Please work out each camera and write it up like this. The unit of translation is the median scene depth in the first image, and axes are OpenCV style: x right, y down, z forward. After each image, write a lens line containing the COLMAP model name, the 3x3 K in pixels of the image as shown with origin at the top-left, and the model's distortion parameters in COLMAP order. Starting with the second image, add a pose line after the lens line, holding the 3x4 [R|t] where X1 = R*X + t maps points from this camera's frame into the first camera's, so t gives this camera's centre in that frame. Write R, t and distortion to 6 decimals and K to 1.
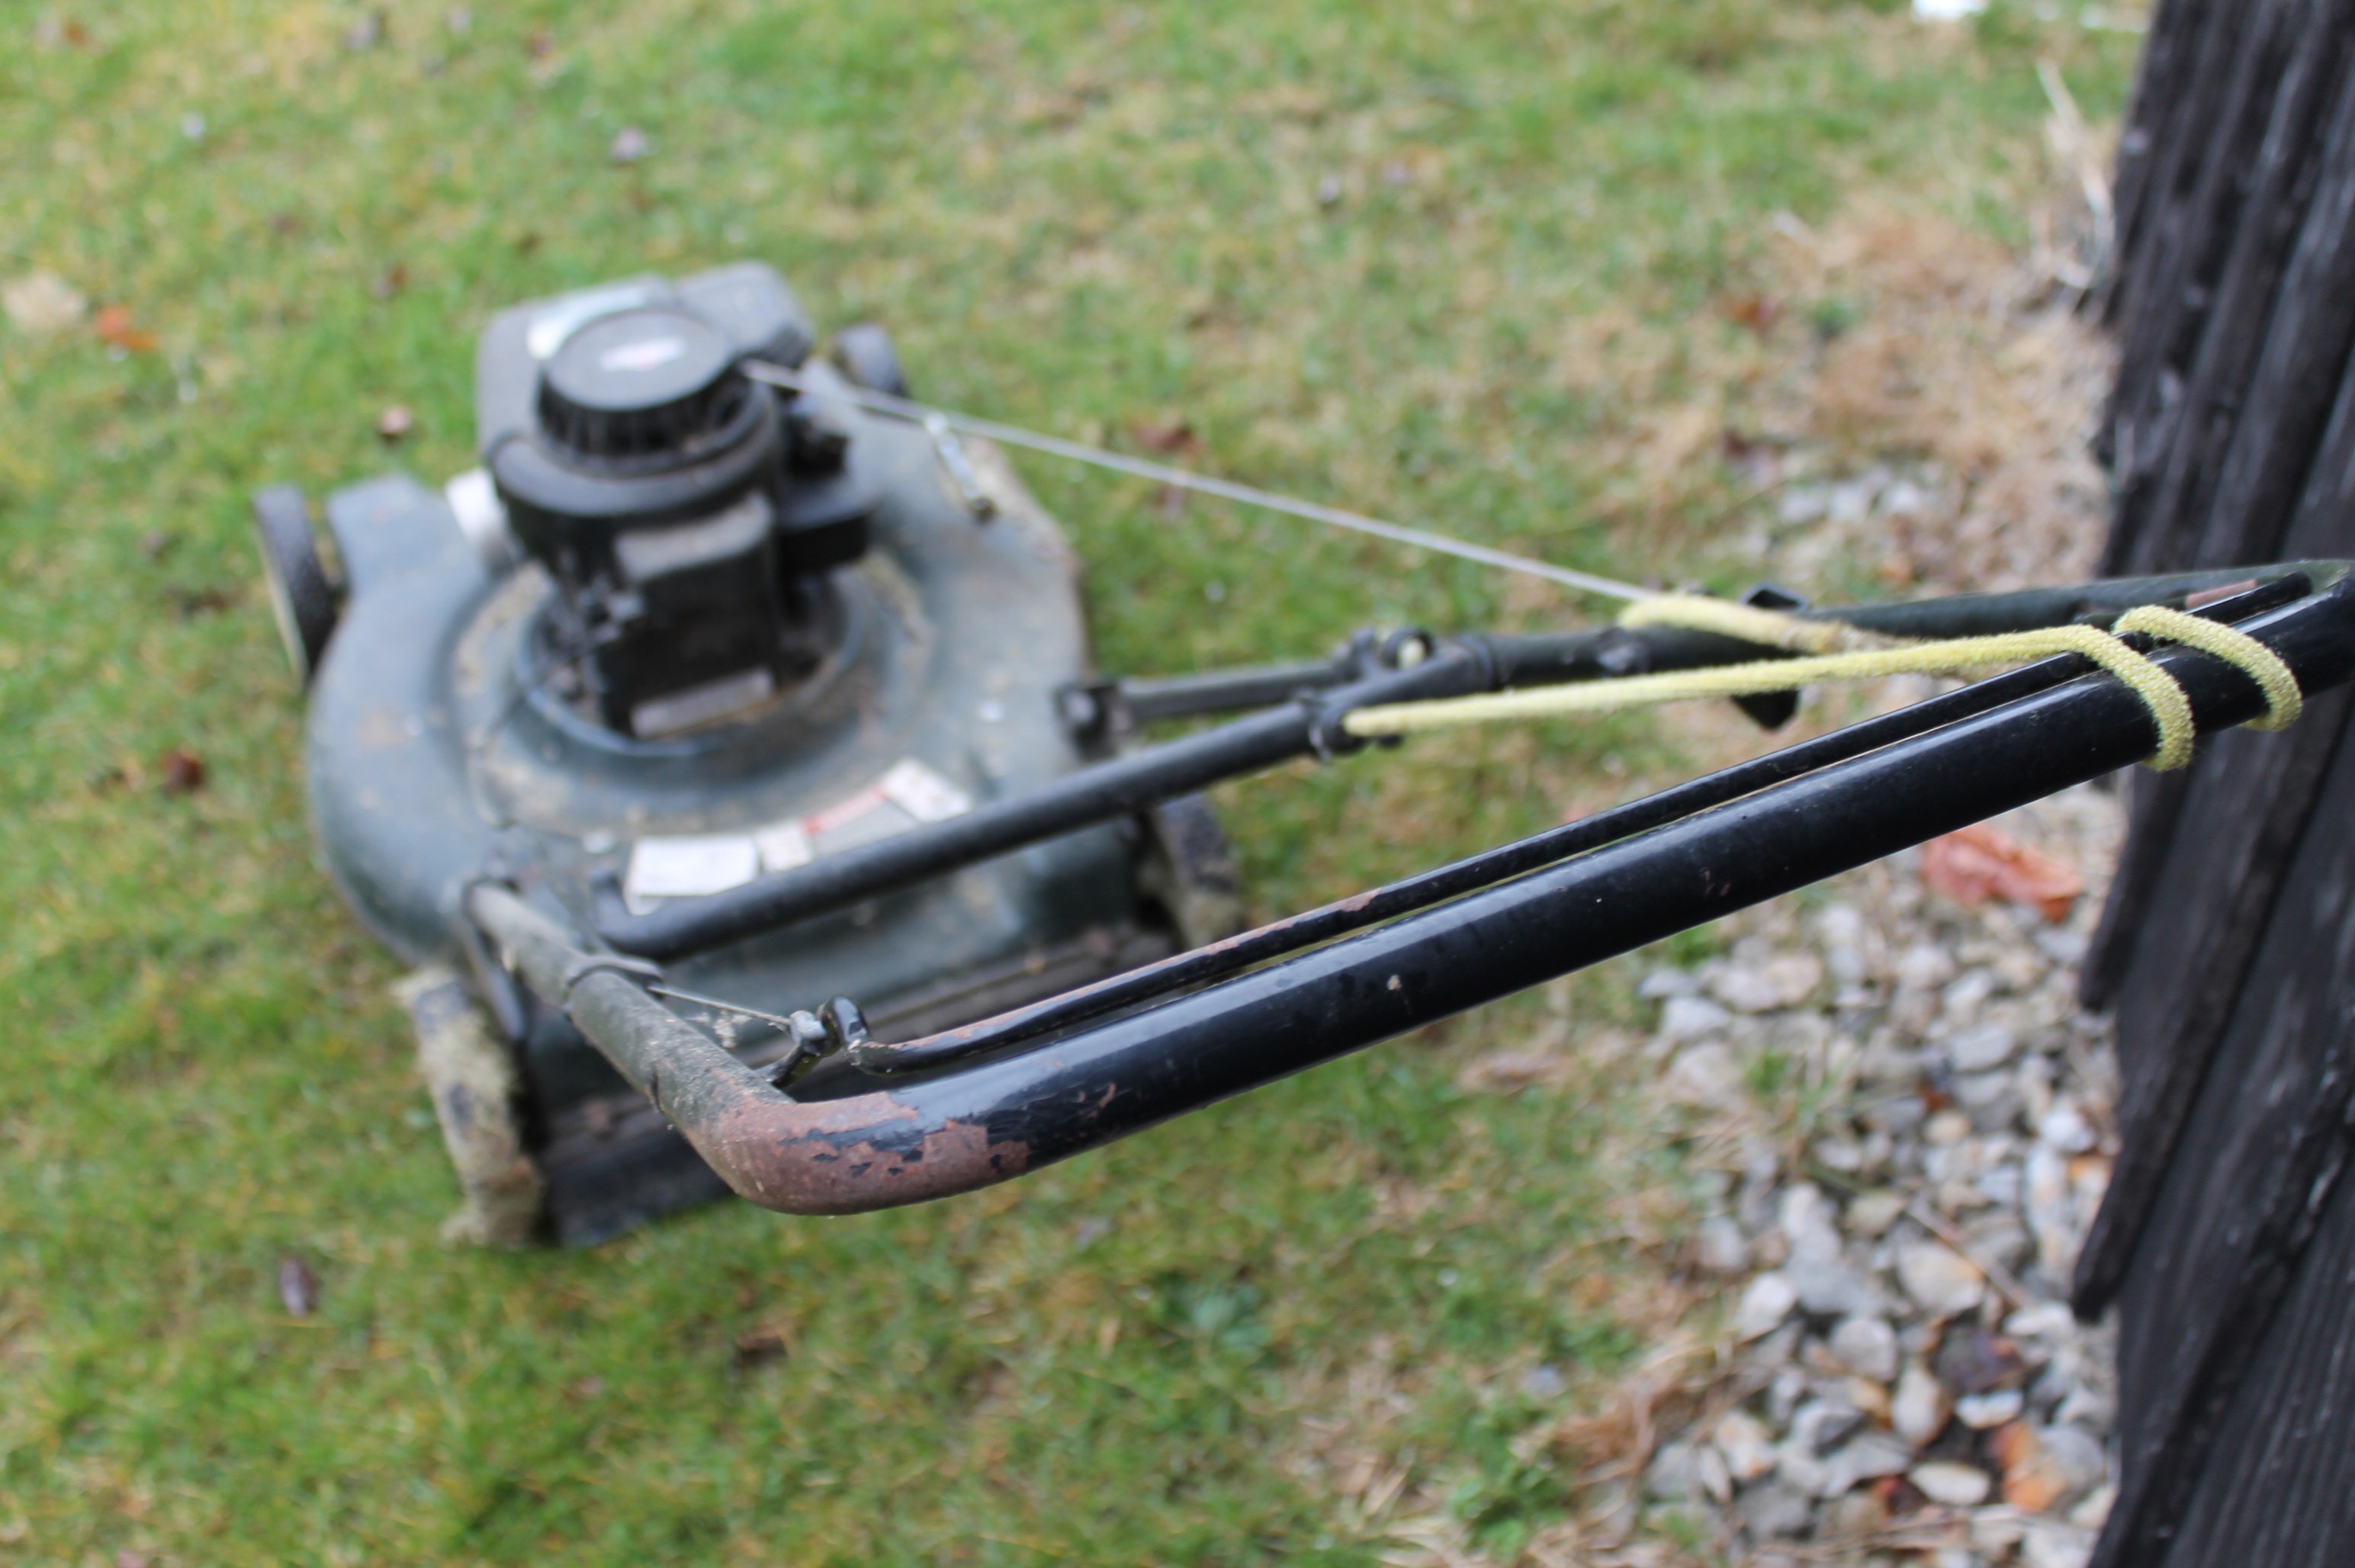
lens RADIAL K [[2695.6, 0, 1177.5], [0, 2695.6, 784.0], [0, 0, 1]] dist [-0.079857, 0.029290]
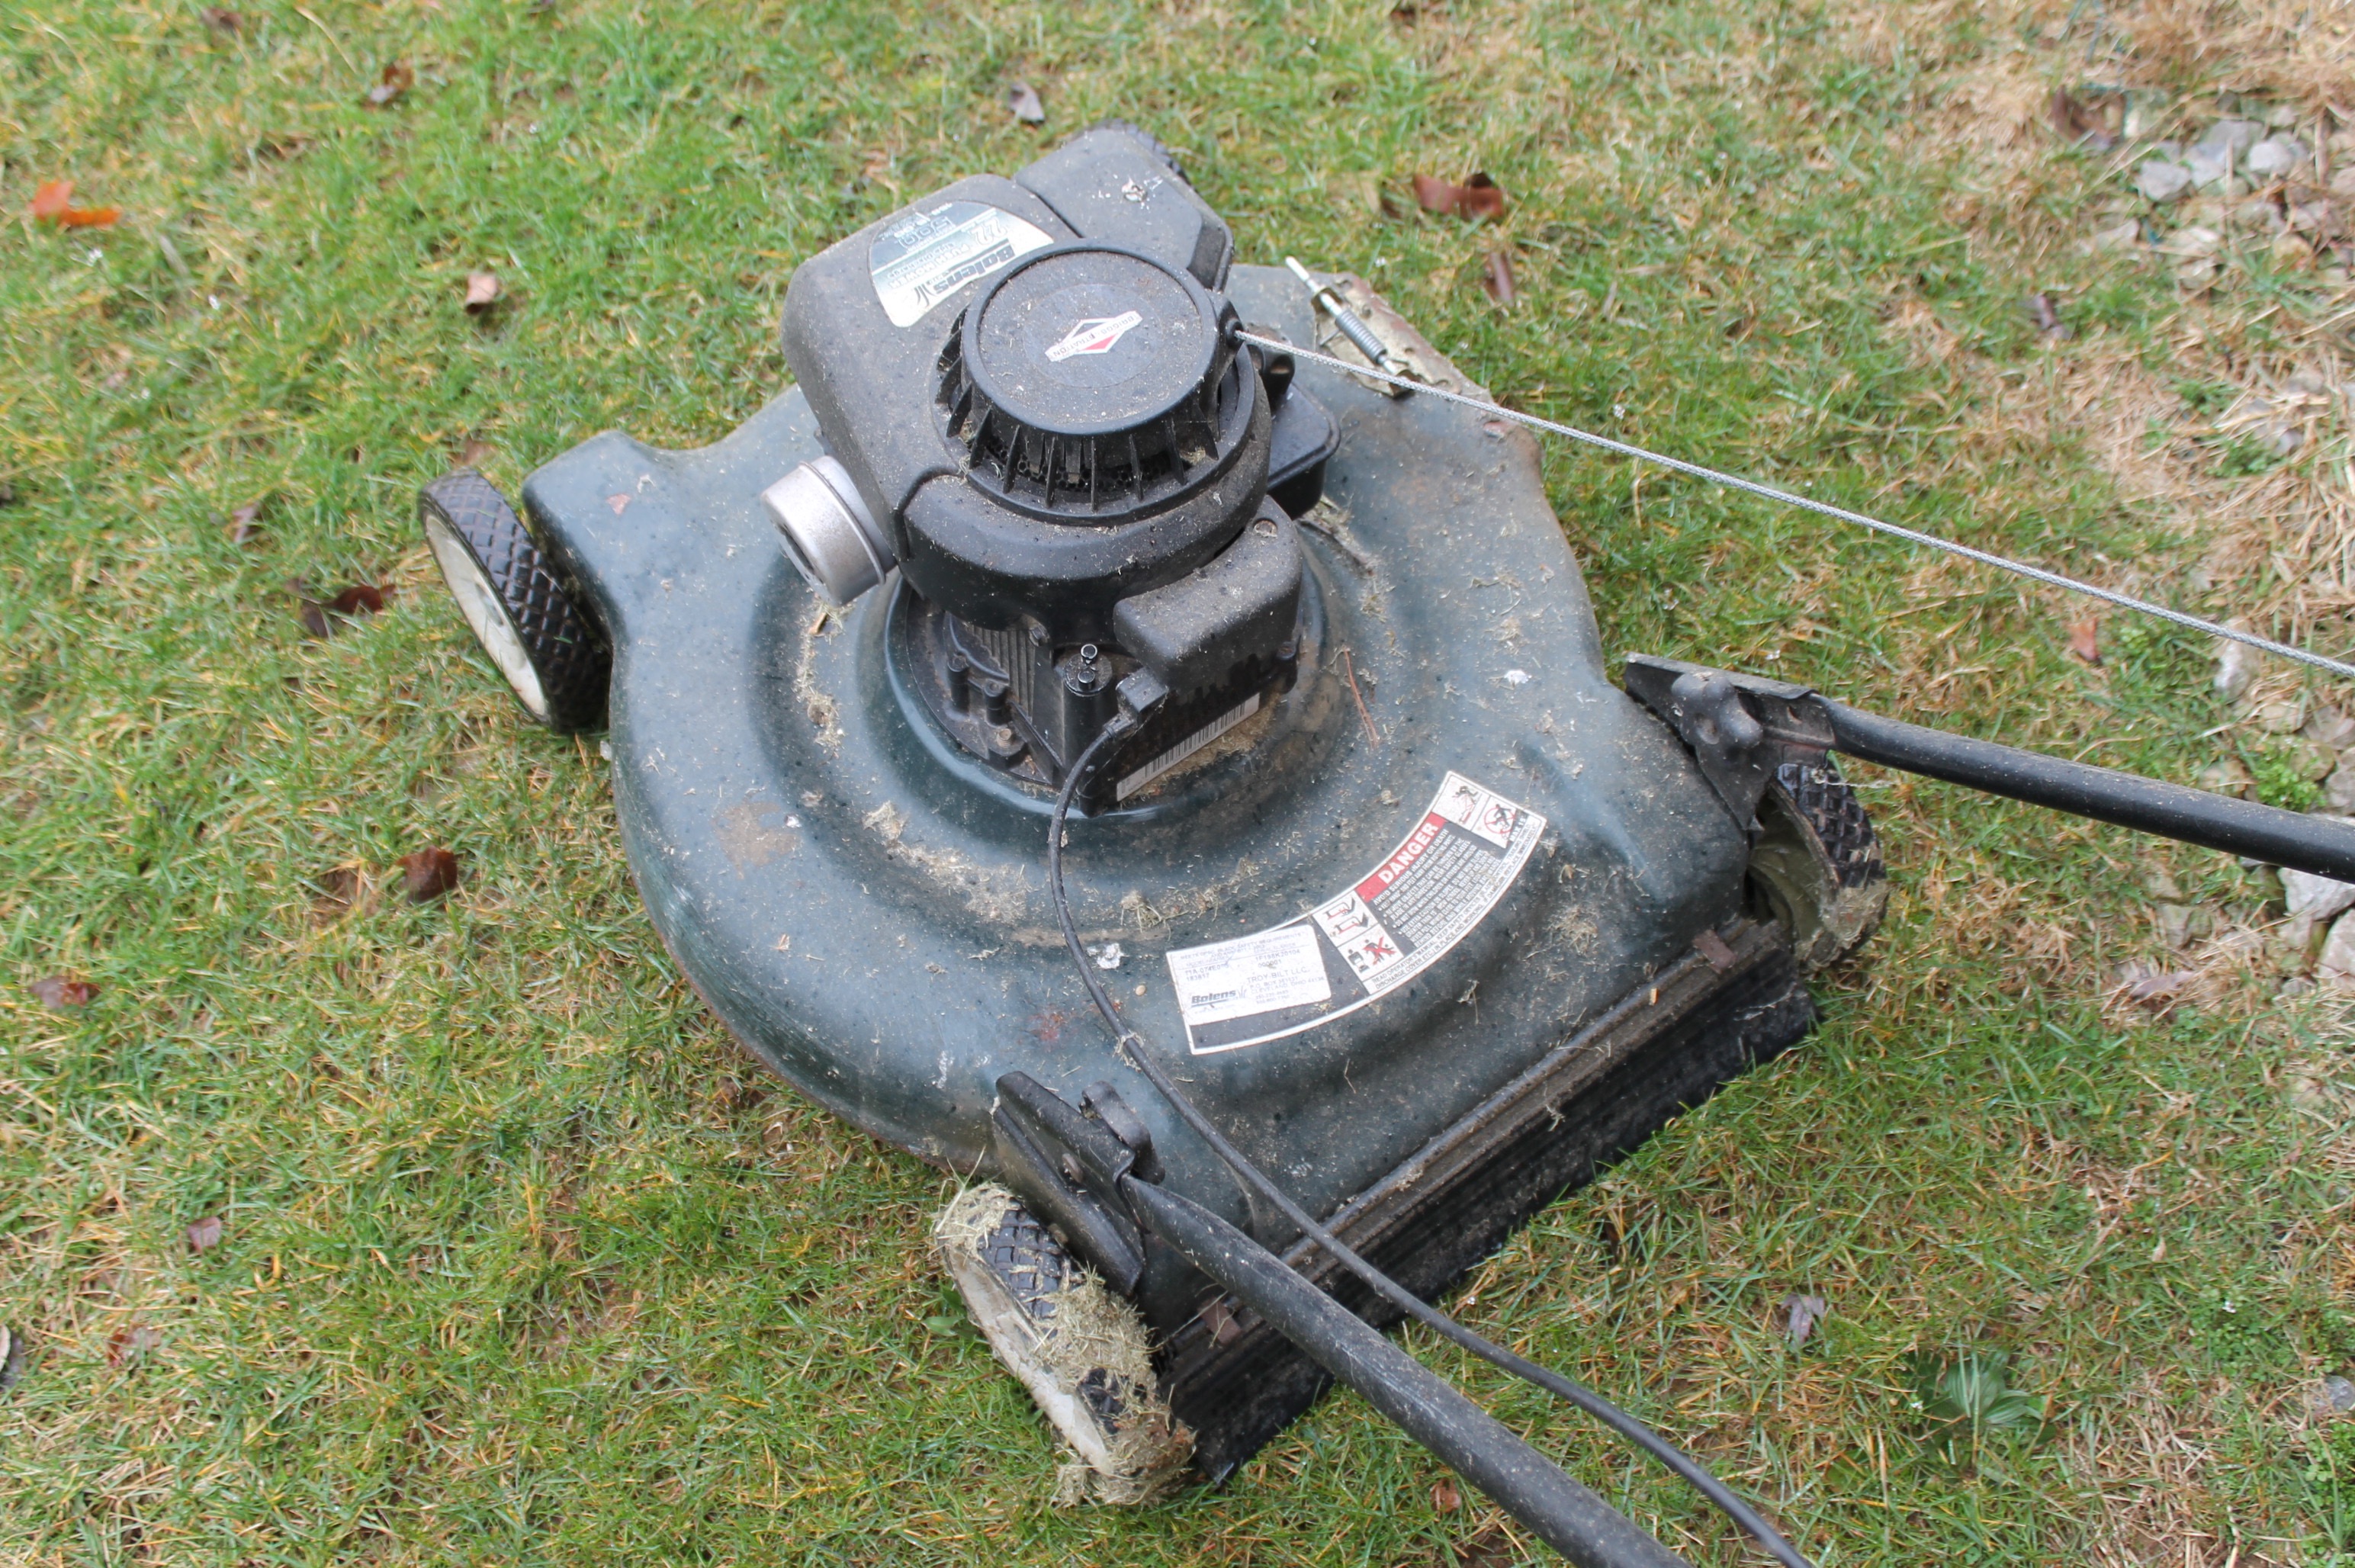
lens RADIAL K [[2338.2, 0, 1177.5], [0, 2338.2, 784.0], [0, 0, 1]] dist [-0.104260, 0.026061]
pose [[0.975472, -0.178059, 0.129418, -0.279420], [0.136687, 0.950827, 0.277929, -0.215547], [-0.172542, -0.253422, 0.951844, 0.368968]]
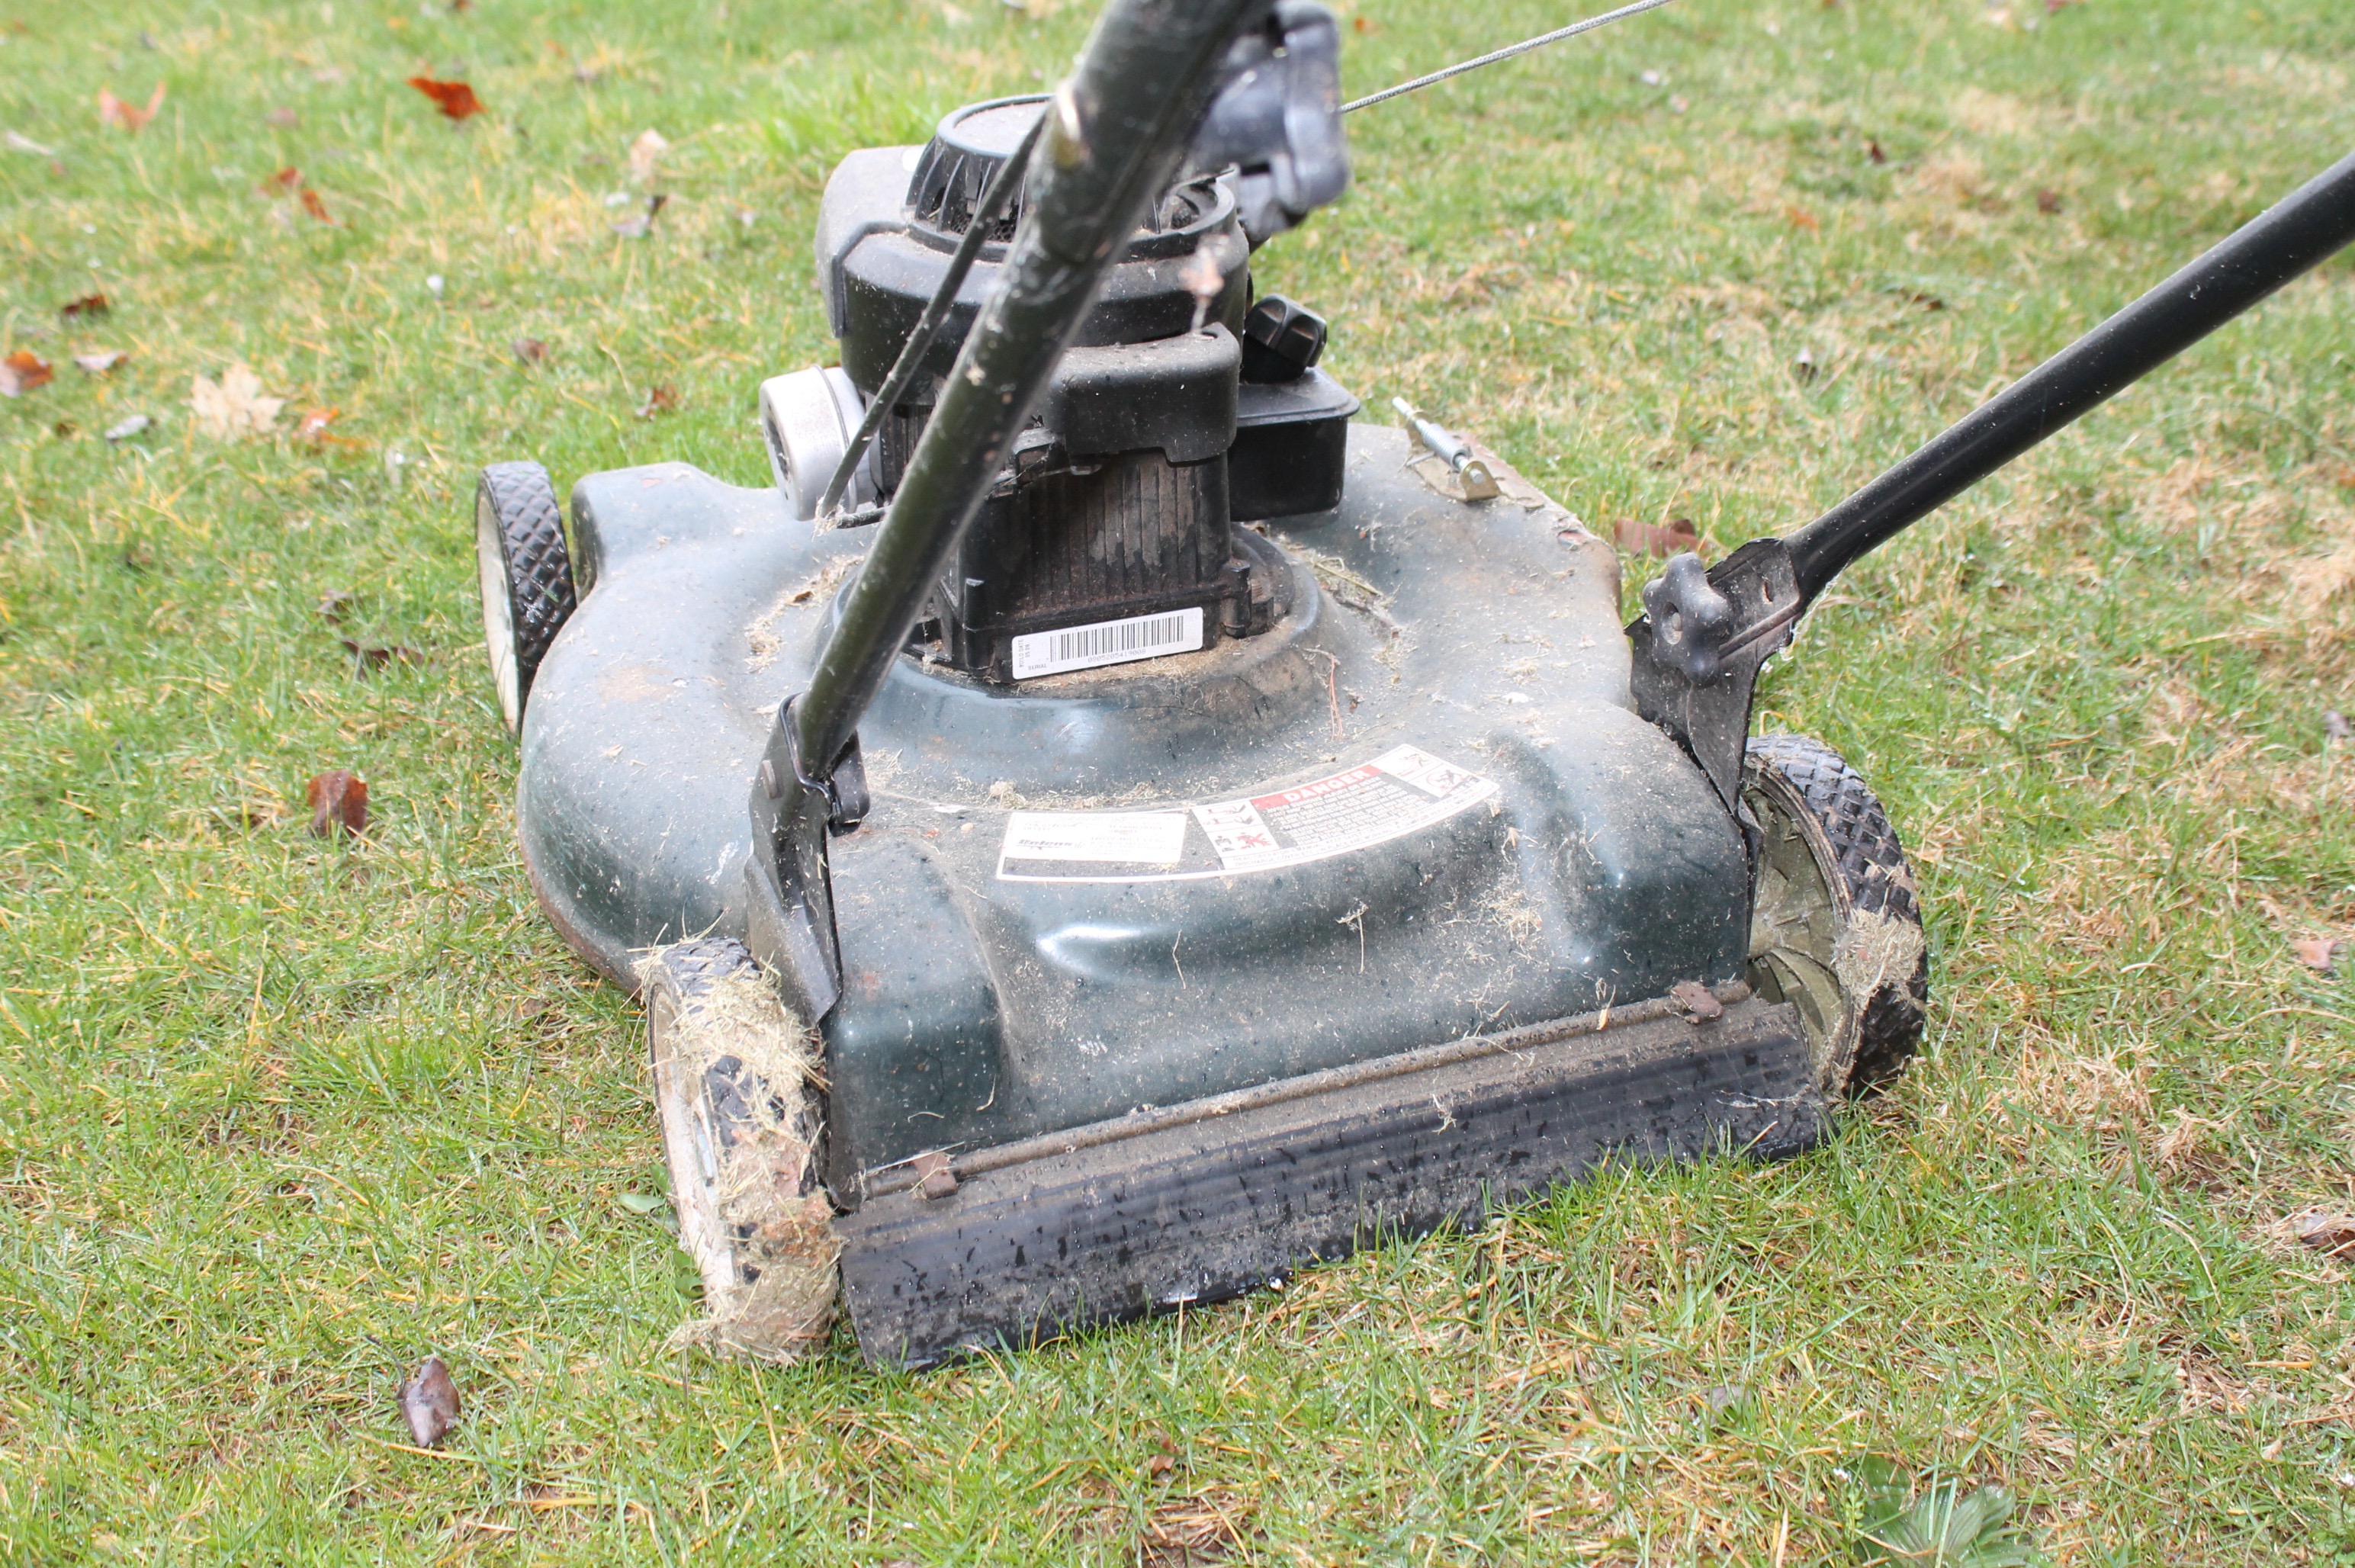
lens RADIAL K [[2695.6, 0, 1177.5], [0, 2695.6, 784.0], [0, 0, 1]] dist [-0.079857, 0.029290]
pose [[0.997495, 0.044636, -0.054880, -0.124073], [-0.057608, 0.962806, -0.263981, 0.192781], [0.041056, 0.266481, 0.962965, 0.358876]]
